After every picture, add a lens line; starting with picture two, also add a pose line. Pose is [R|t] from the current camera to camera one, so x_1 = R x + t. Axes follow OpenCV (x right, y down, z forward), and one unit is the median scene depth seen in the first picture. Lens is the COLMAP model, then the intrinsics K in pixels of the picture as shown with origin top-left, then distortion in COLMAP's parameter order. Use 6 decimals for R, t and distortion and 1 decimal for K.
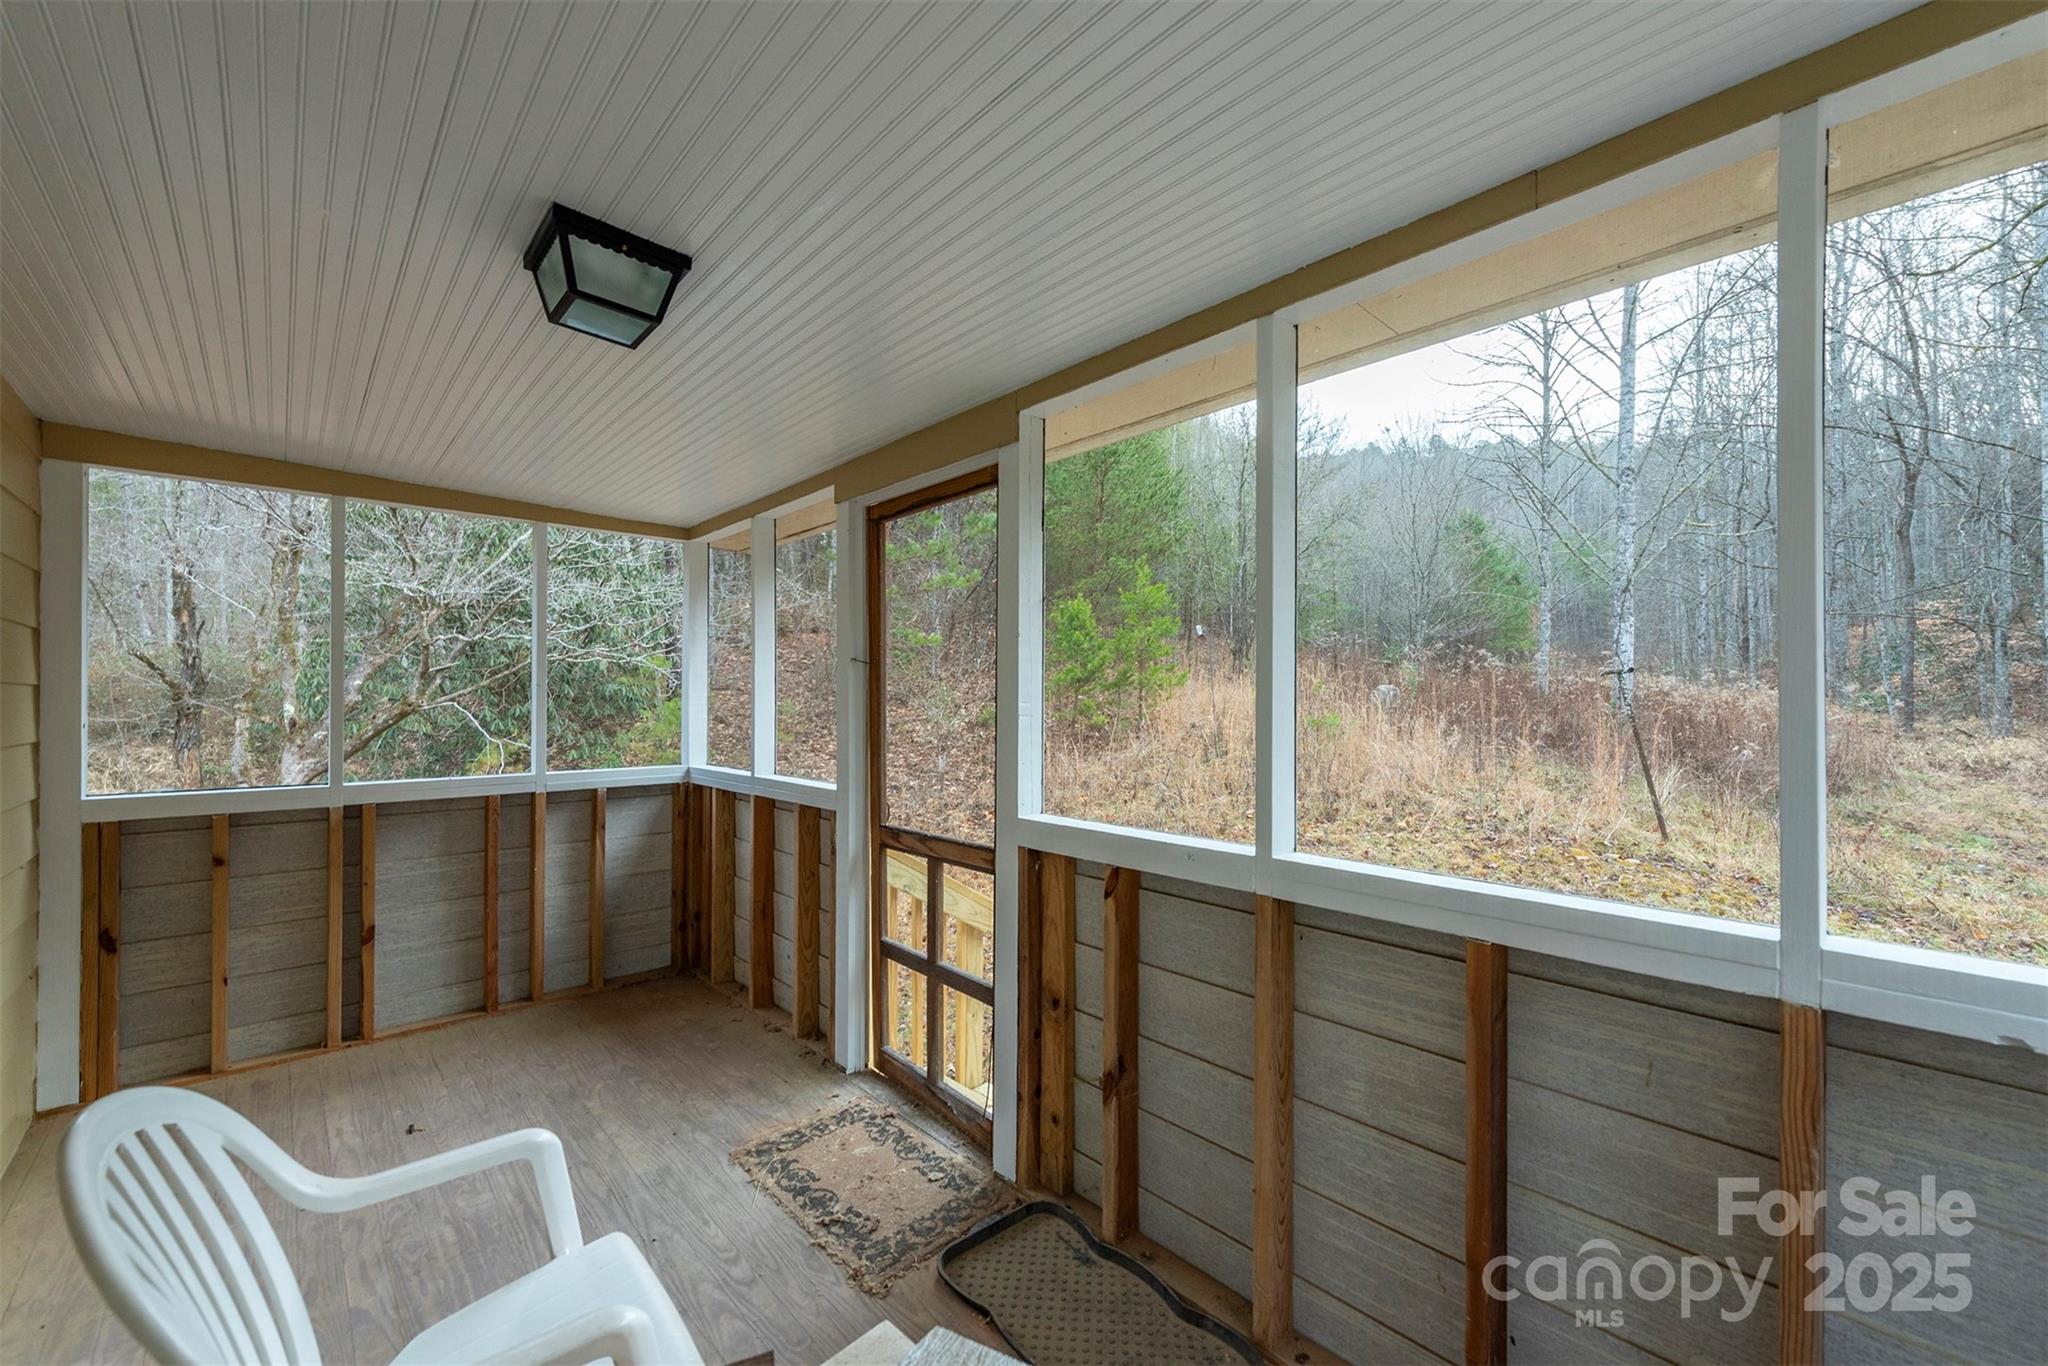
lens RADIAL K [[782.1, 0, 1032.4], [0, 782.1, 691.3], [0, 0, 1]] dist [-0.010937, 0.000433]
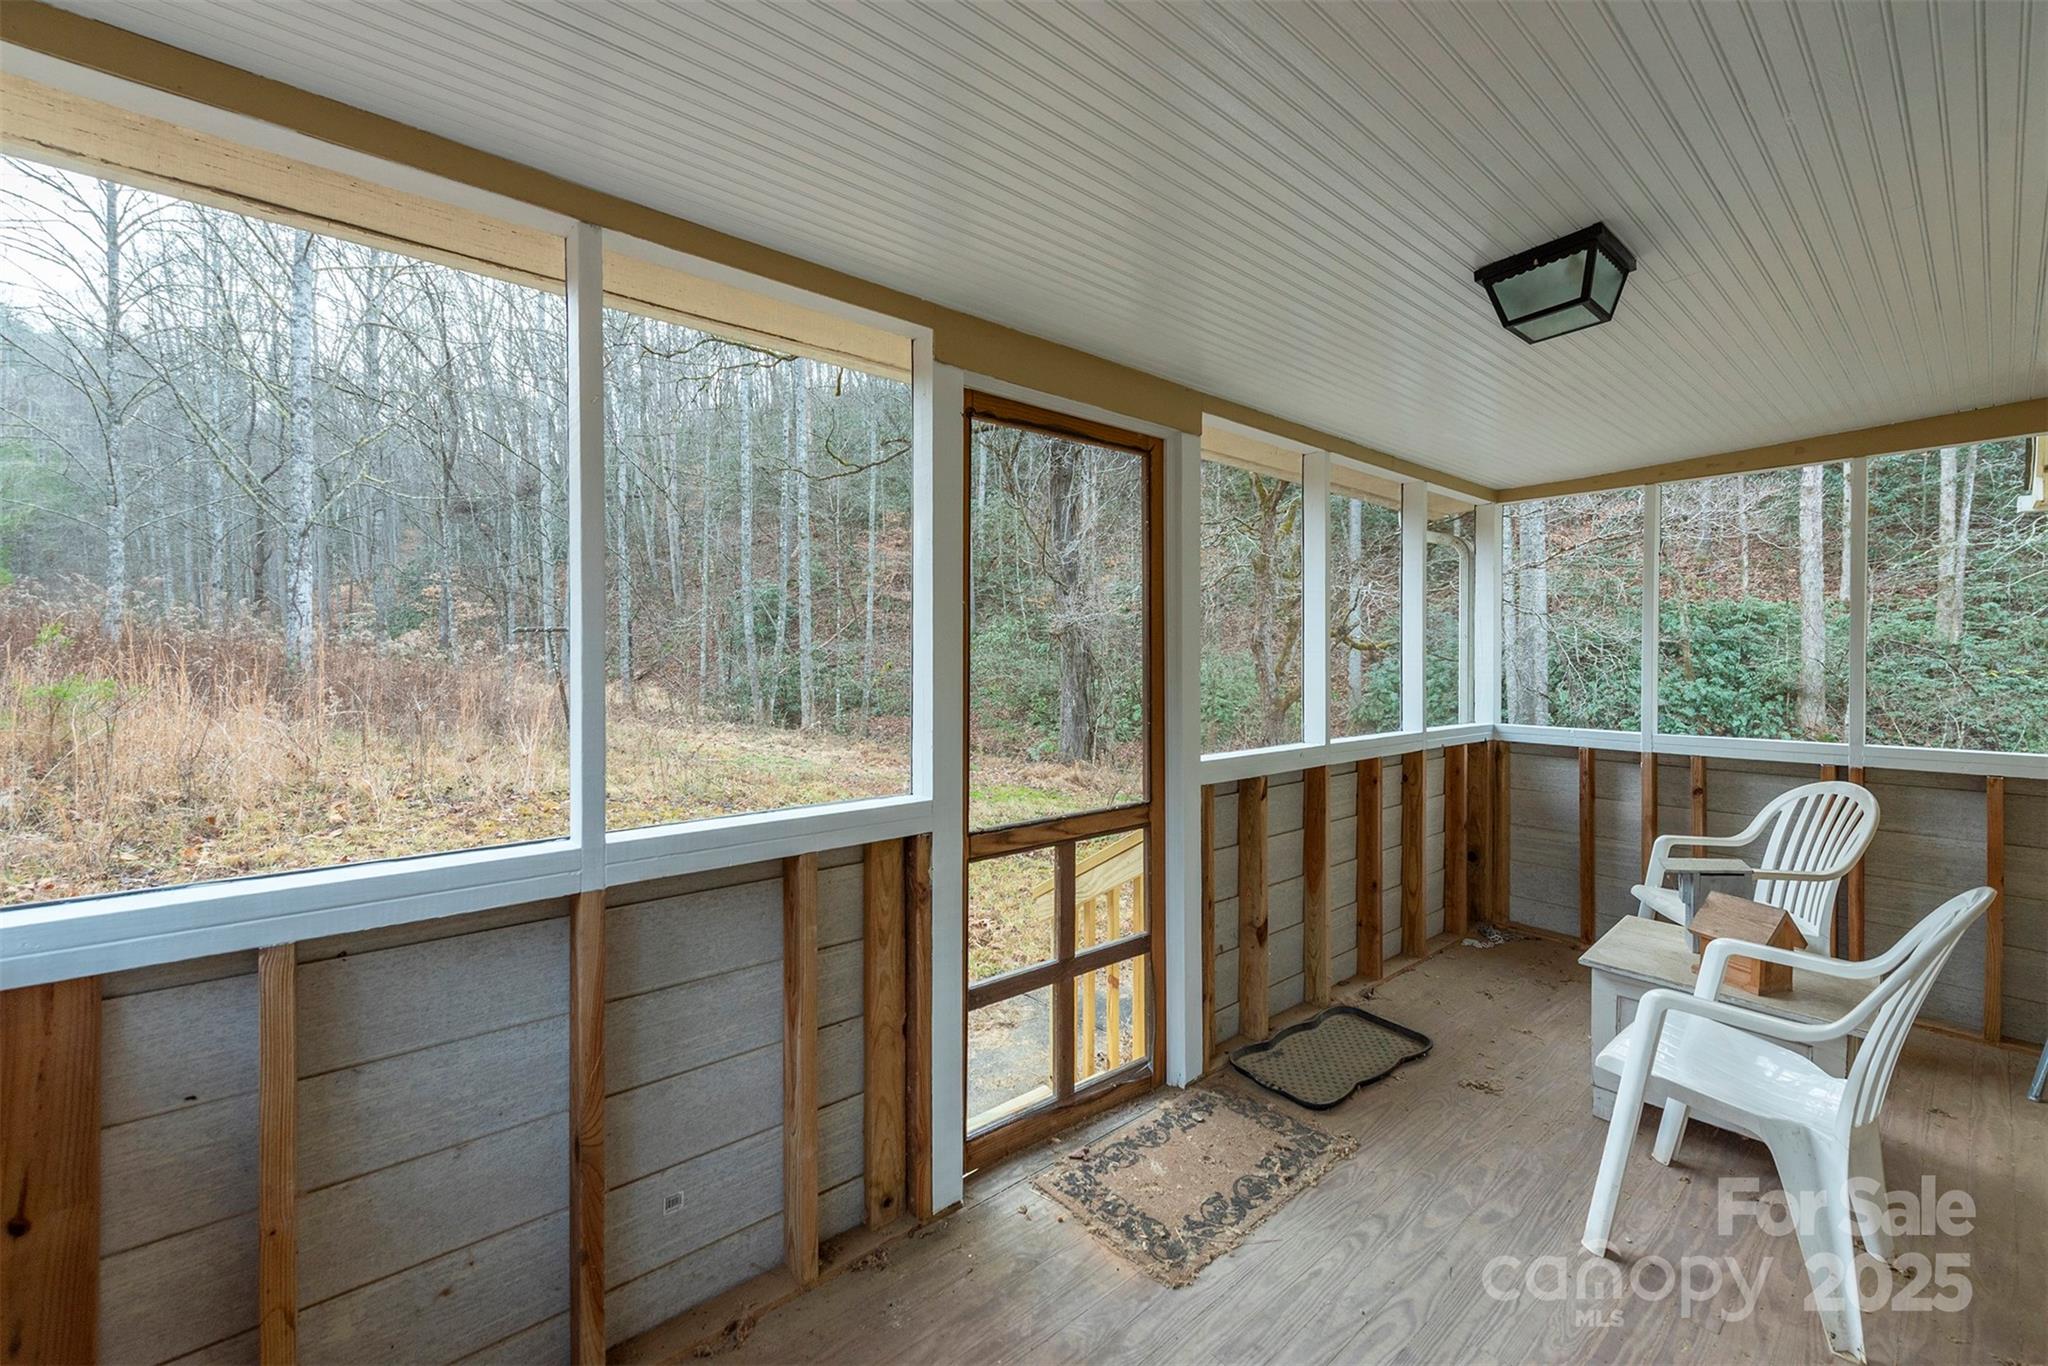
lens RADIAL K [[782.1, 0, 1032.1], [0, 782.1, 673.0], [0, 0, 1]] dist [-0.010937, 0.000433]
pose [[0.075404, -0.020390, 0.996945, -1.065749], [-0.014833, 0.999657, 0.021567, 0.002682], [-0.997043, -0.016414, 0.075076, 1.042711]]
